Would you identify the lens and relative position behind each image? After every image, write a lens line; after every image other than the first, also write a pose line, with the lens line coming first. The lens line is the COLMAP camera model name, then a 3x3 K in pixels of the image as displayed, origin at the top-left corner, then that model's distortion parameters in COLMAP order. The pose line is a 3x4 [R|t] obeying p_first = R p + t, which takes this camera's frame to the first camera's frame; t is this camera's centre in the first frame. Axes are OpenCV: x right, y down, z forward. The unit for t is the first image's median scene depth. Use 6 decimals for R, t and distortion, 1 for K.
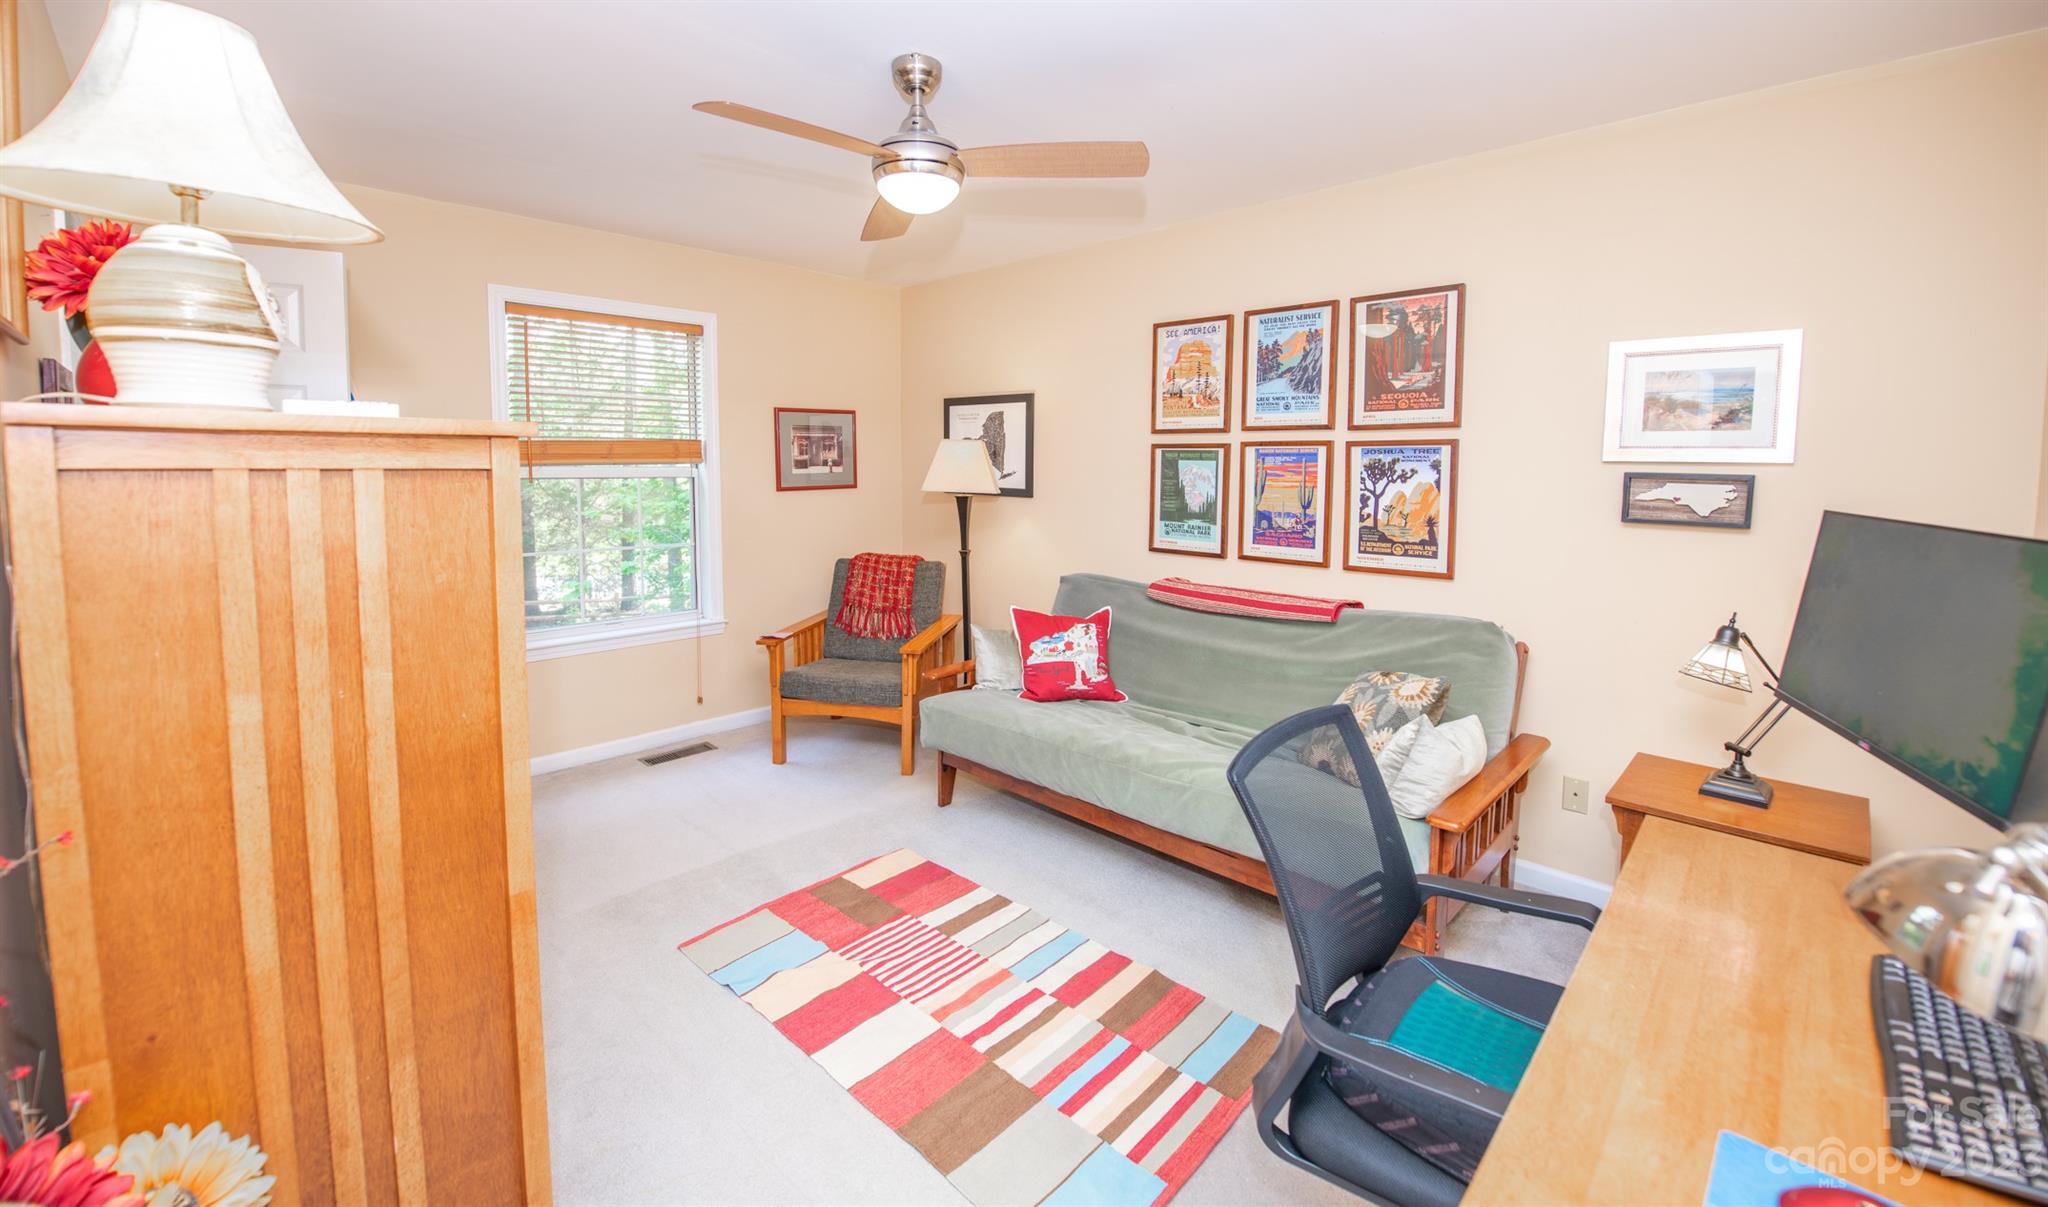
lens RADIAL K [[820.1, 0, 1033.7], [0, 820.1, 518.5], [0, 0, 1]] dist [-0.000006, -0.000034]
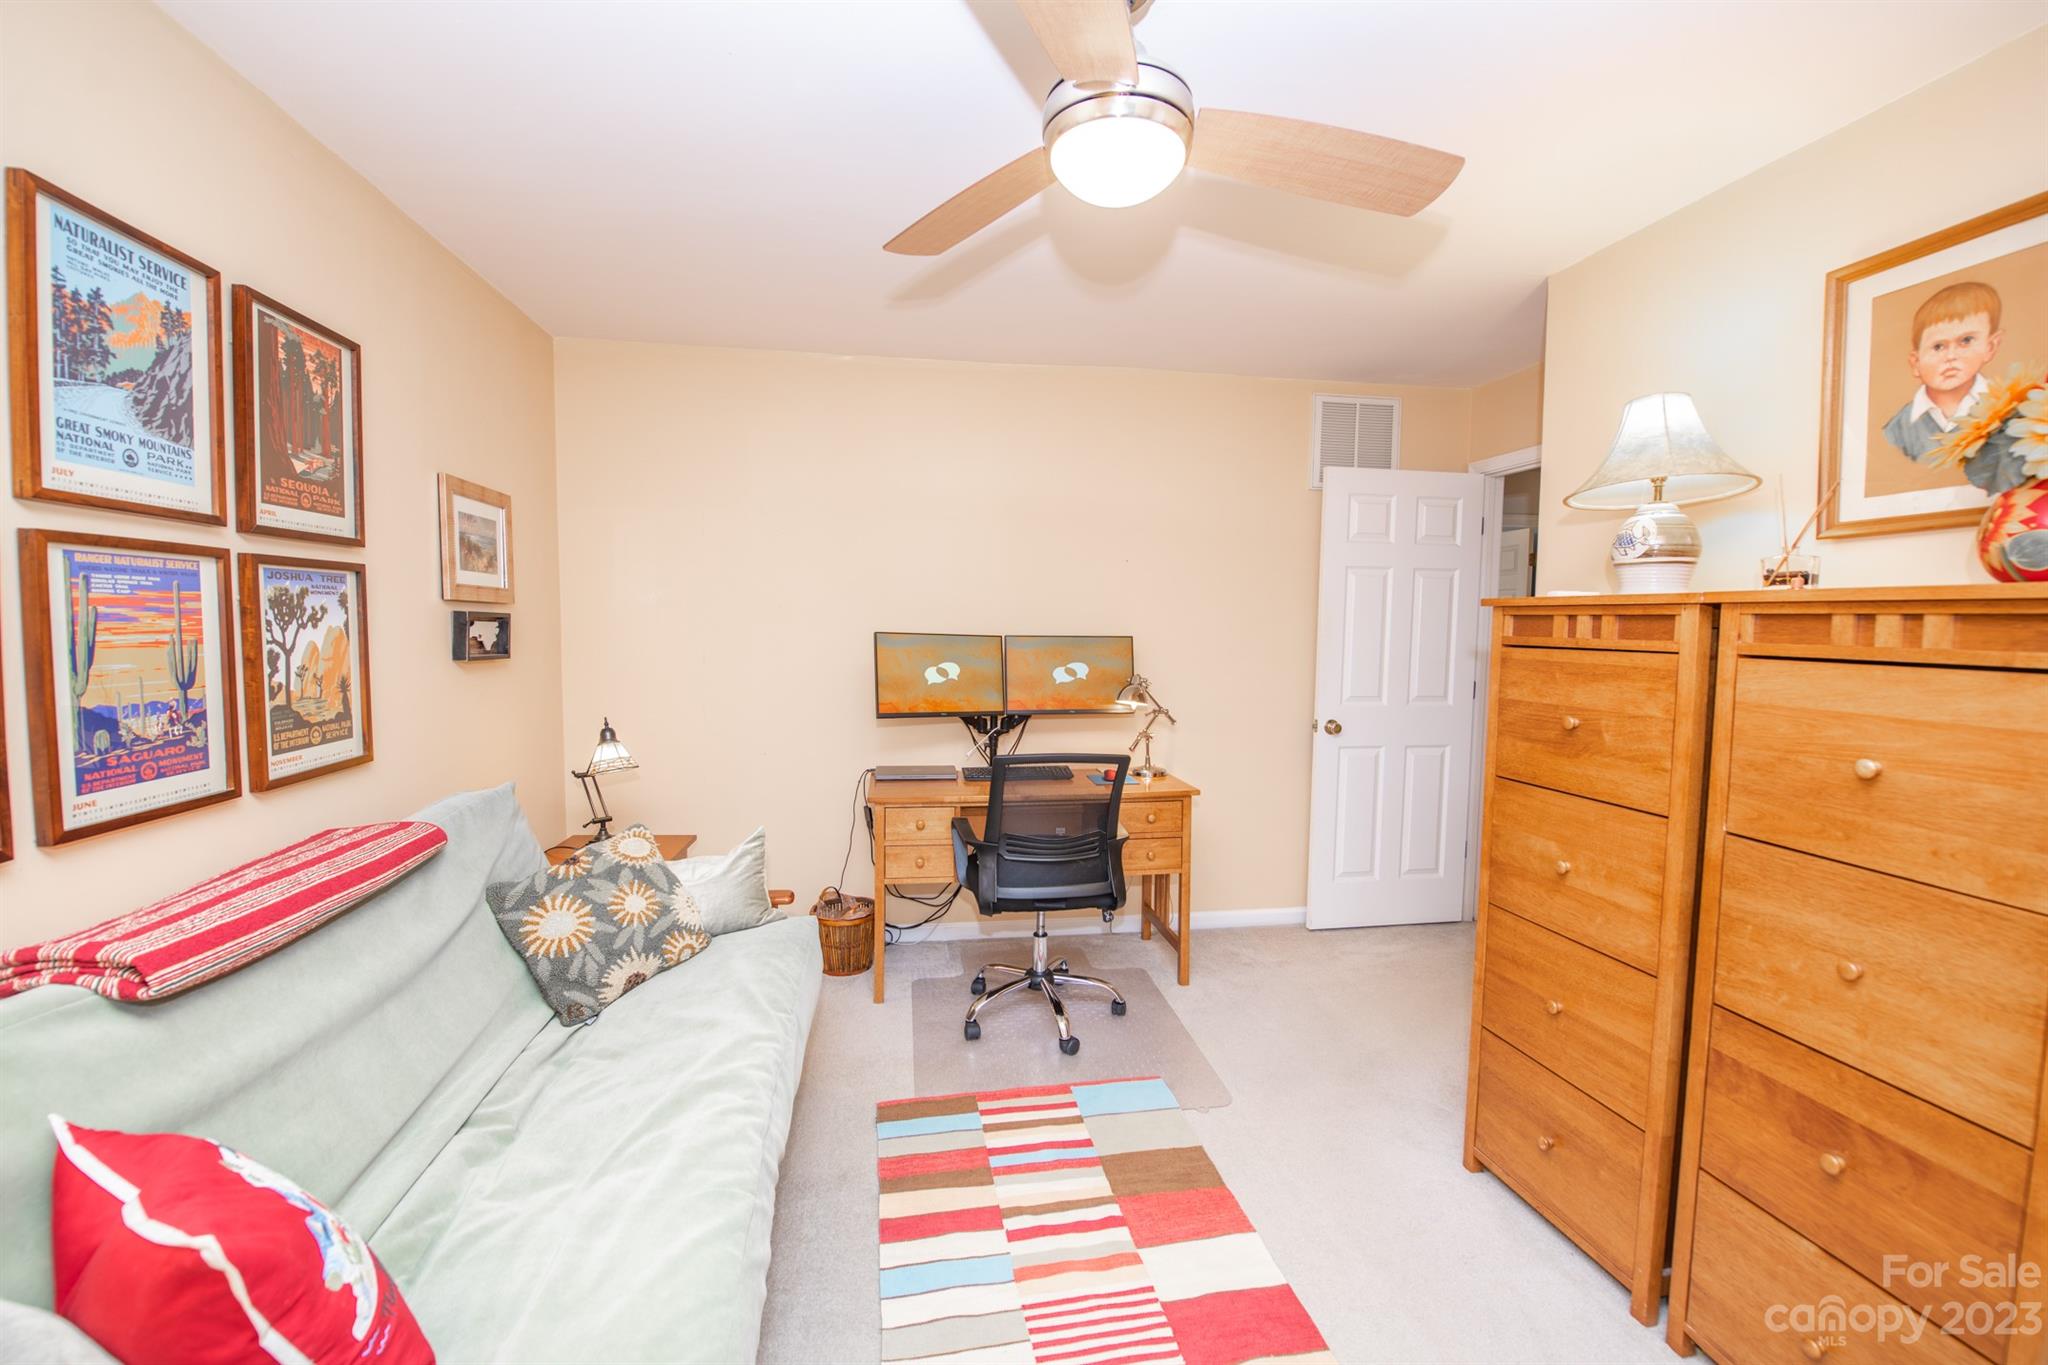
lens RADIAL K [[819.3, 0, 1024.0], [0, 819.3, 682.5], [0, 0, 1]] dist [-0.018565, -0.000179]
pose [[-0.776158, -0.060976, 0.627583, -0.356509], [0.026797, 0.991224, 0.129449, -0.067083], [-0.629969, 0.117290, -0.767712, 1.131009]]
